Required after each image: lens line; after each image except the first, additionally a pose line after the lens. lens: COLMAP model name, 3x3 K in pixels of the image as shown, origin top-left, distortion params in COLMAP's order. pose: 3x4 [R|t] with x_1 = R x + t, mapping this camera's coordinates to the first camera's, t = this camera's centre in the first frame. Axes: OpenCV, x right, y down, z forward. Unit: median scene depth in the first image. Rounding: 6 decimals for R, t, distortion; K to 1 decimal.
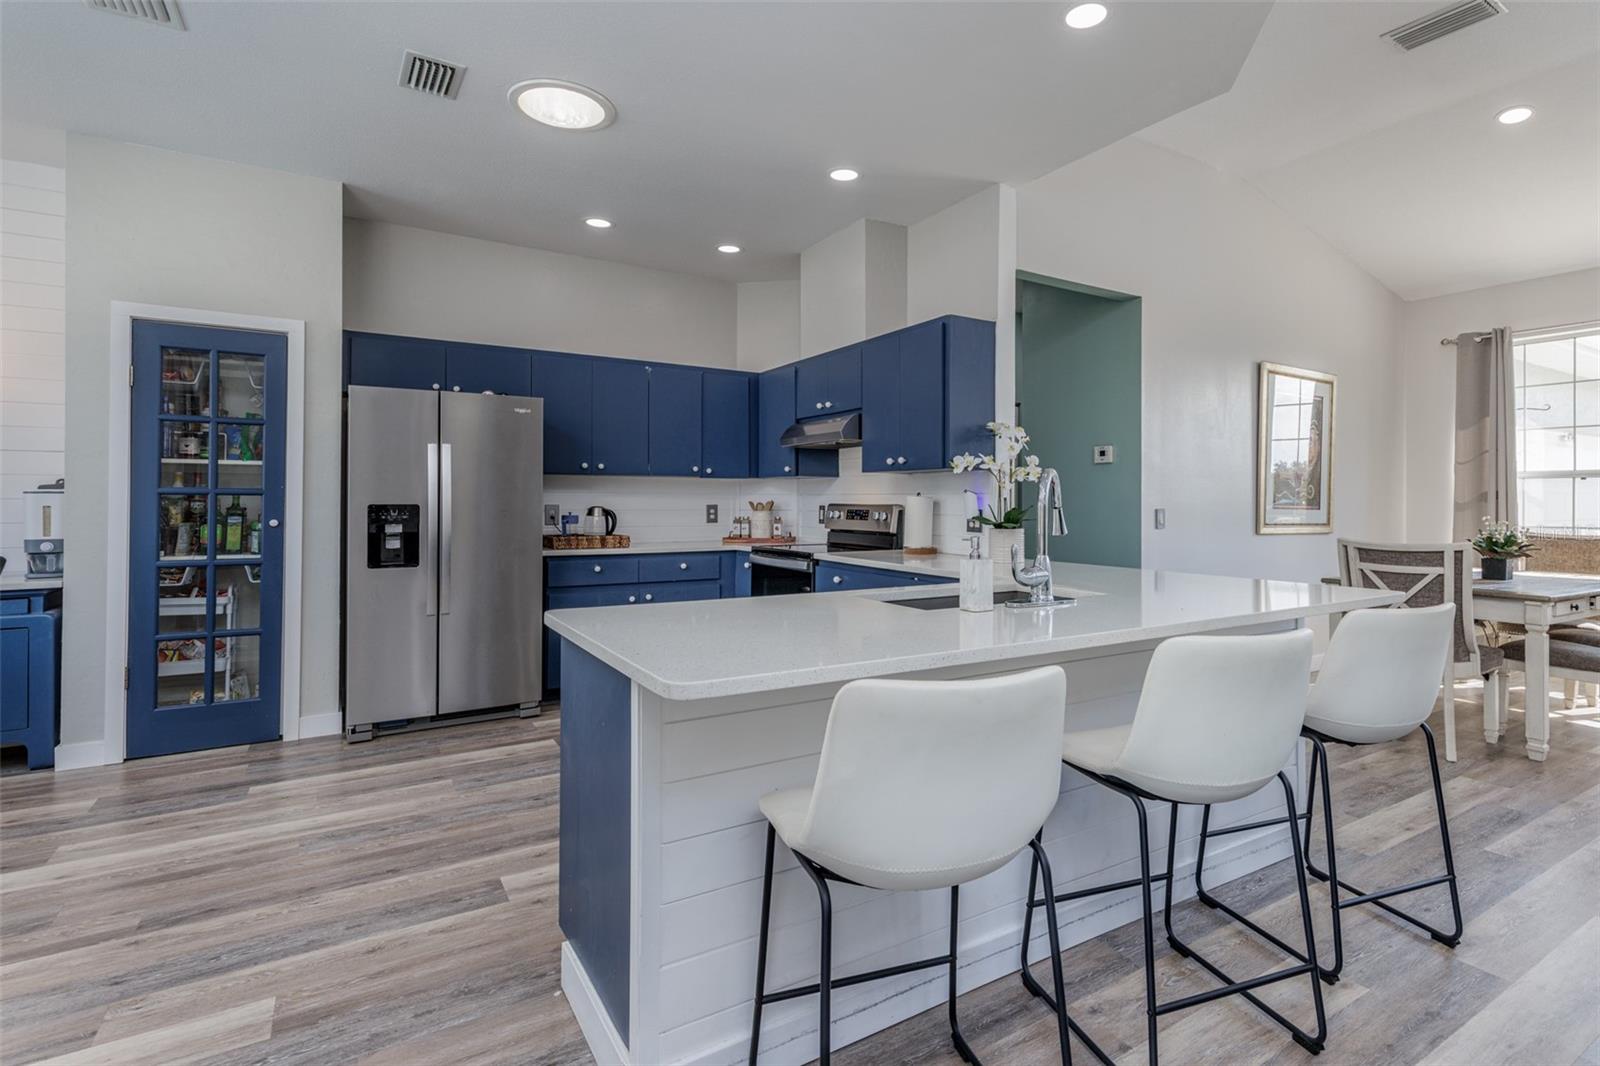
lens RADIAL K [[781.6, 0, 861.8], [0, 781.6, 495.9], [0, 0, 1]] dist [0.007179, 0.000403]
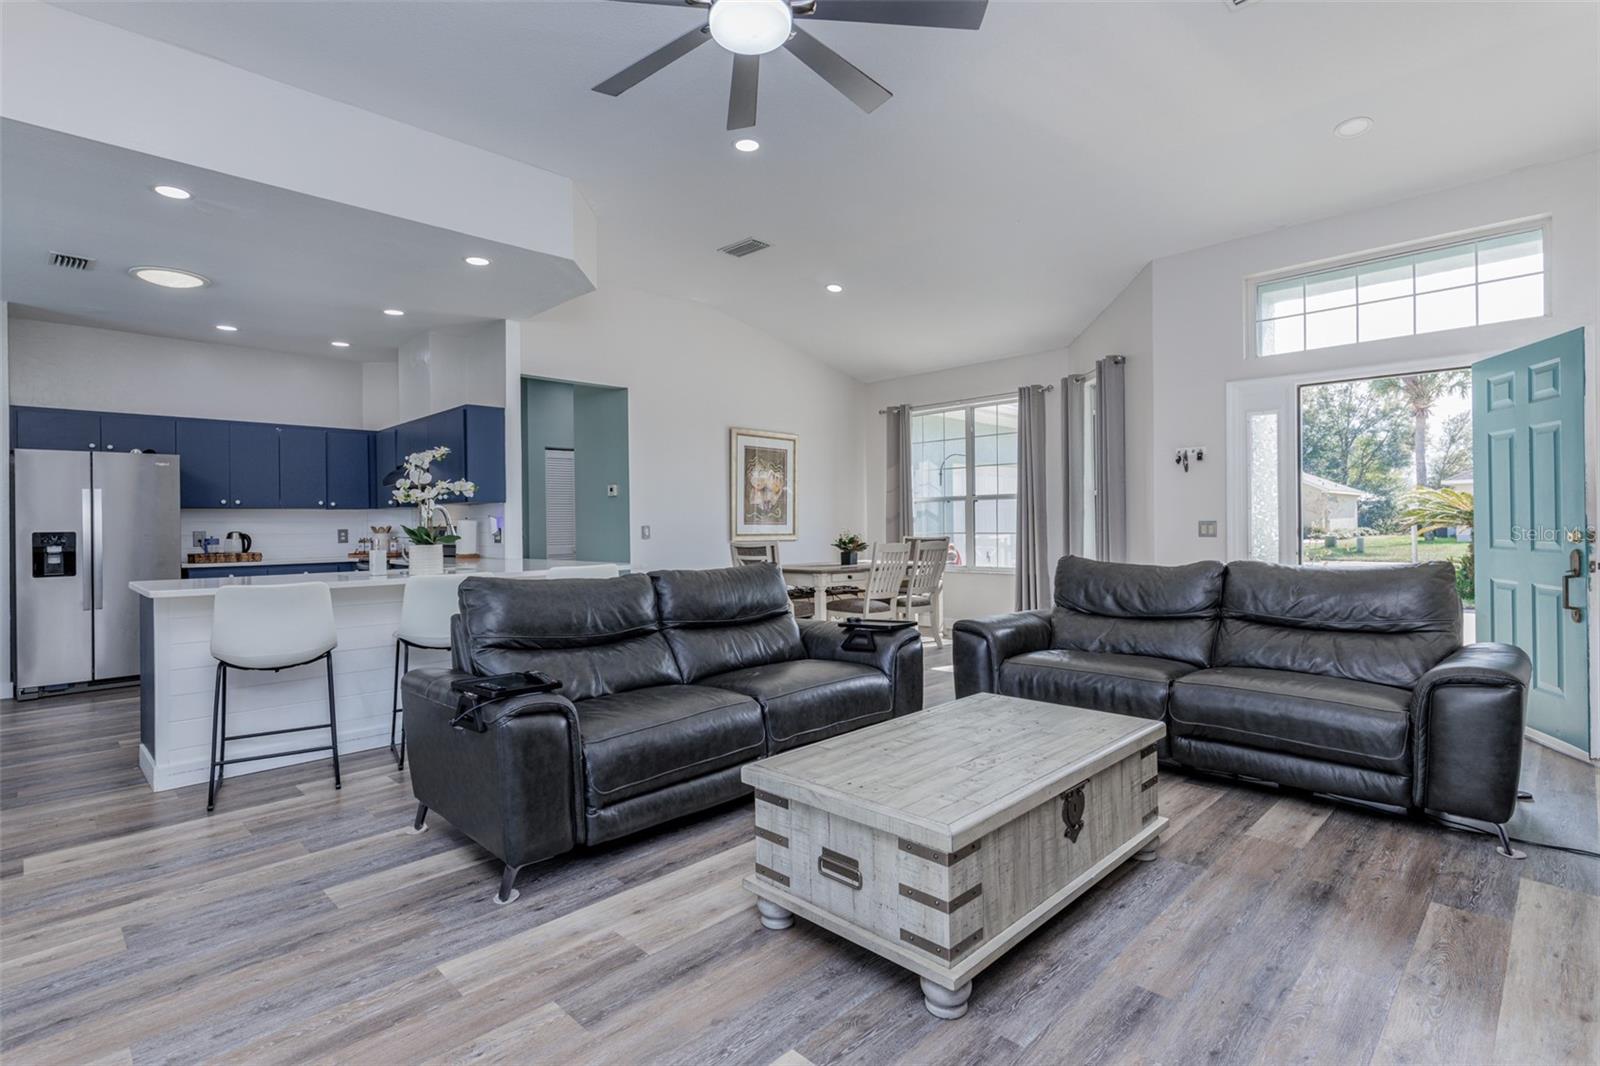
lens RADIAL K [[761.1, 0, 794.6], [0, 761.1, 518.9], [0, 0, 1]] dist [0.001130, -0.000101]
pose [[0.978510, -0.016902, 0.205504, 0.394034], [0.017149, 0.999853, 0.000579, 0.008085], [-0.205483, 0.002957, 0.978656, -0.570727]]
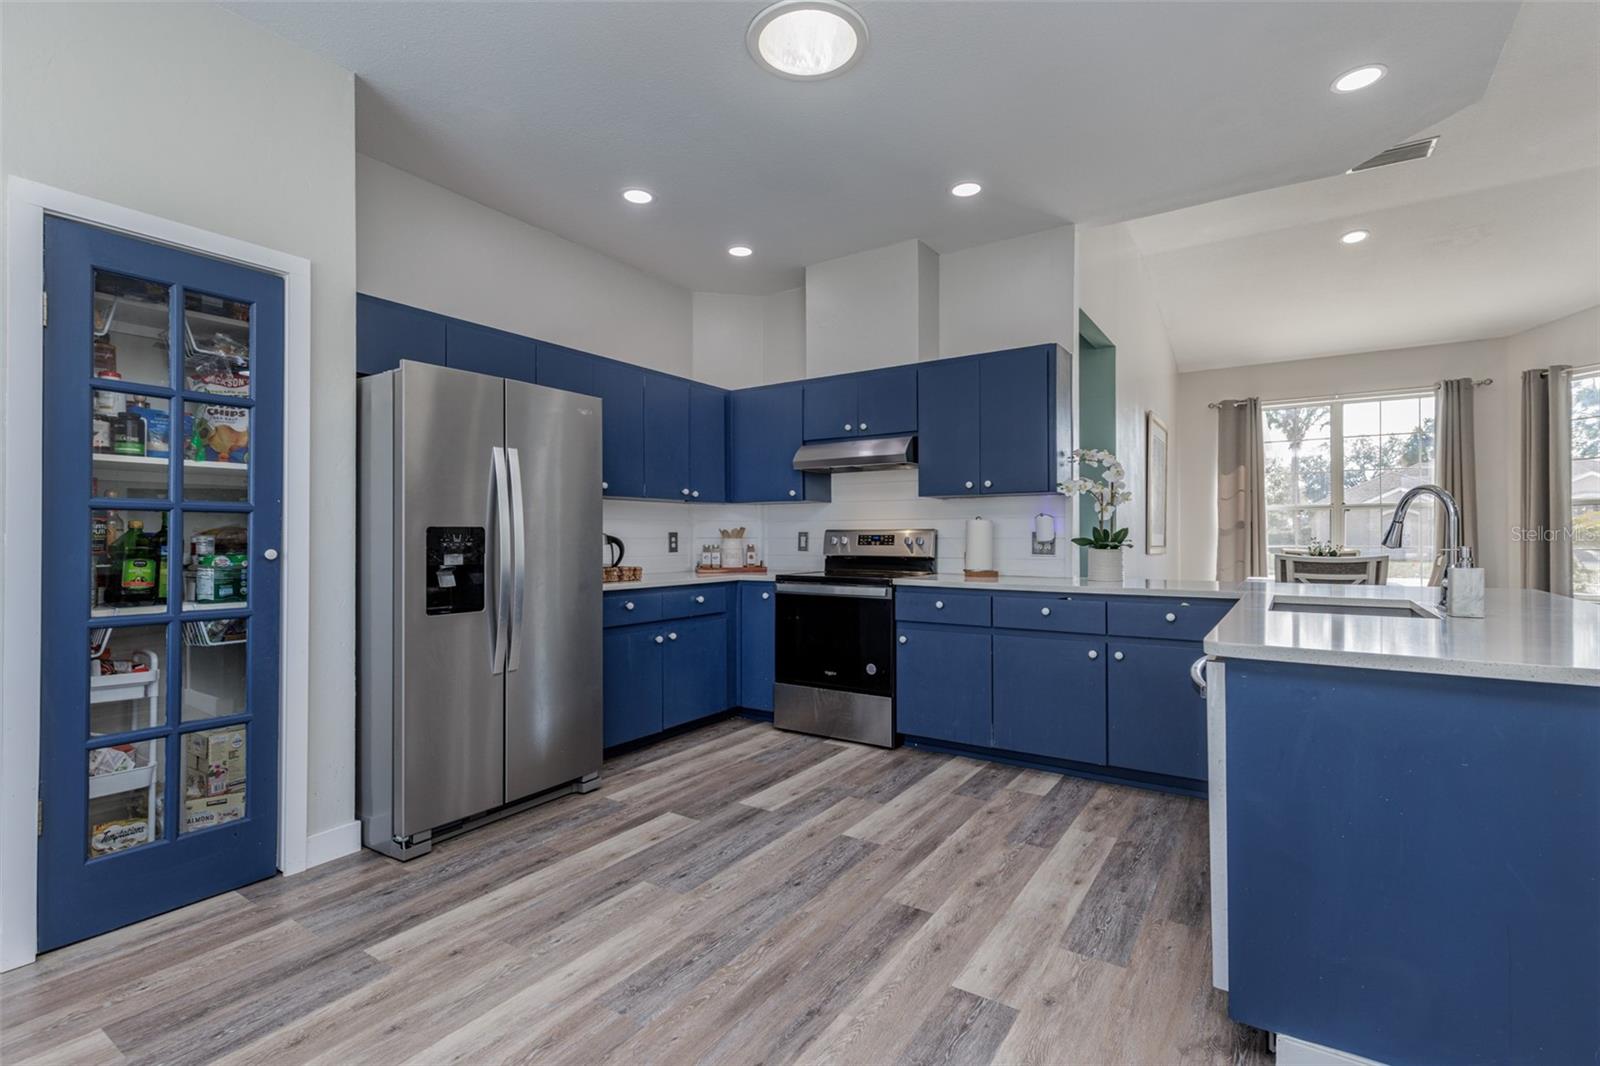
lens RADIAL K [[727.7, 0, 800.0], [0, 727.7, 533.0], [0, 0, 1]] dist [0.007363, 0.000408]
pose [[0.919418, -0.003791, 0.393263, -0.517913], [0.003364, 0.999993, 0.001776, 0.014923], [-0.393267, -0.000310, 0.919424, 0.220573]]
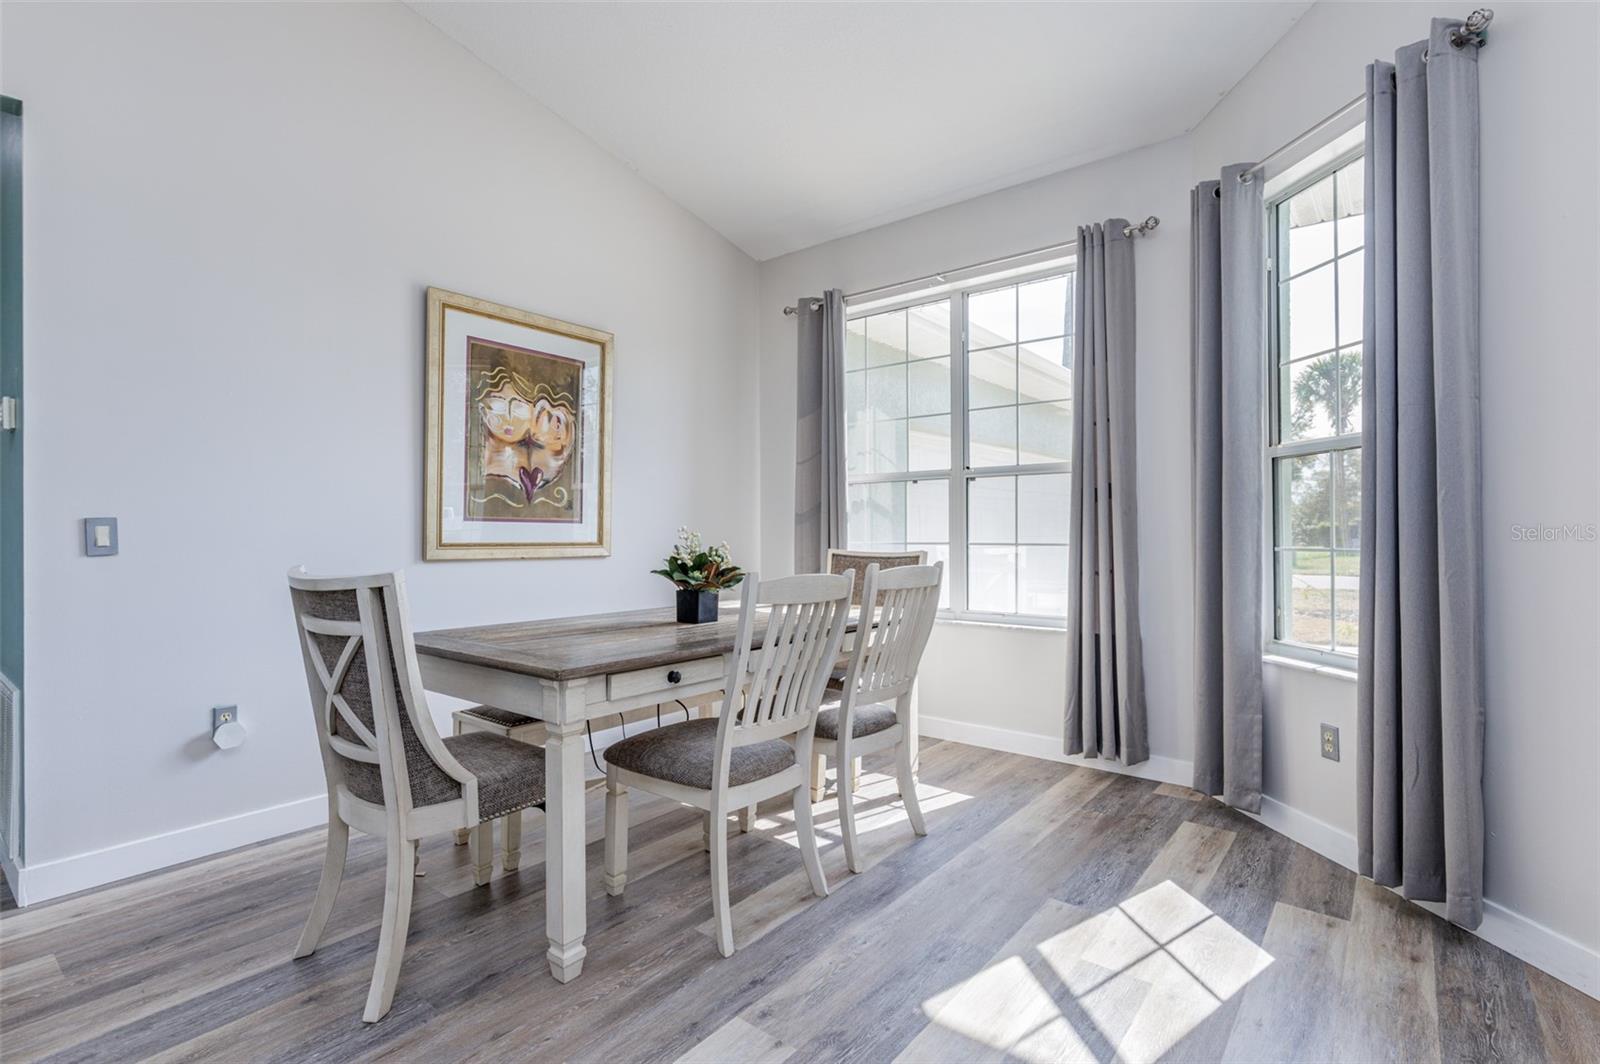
lens RADIAL K [[735.0, 0, 795.8], [0, 735.0, 534.9], [0, 0, 1]] dist [0.002388, 0.000142]
pose [[0.950201, -0.012101, 0.311403, 0.738686], [0.007707, 0.999853, 0.015337, 0.026419], [-0.311542, -0.012173, 0.950154, 0.411652]]
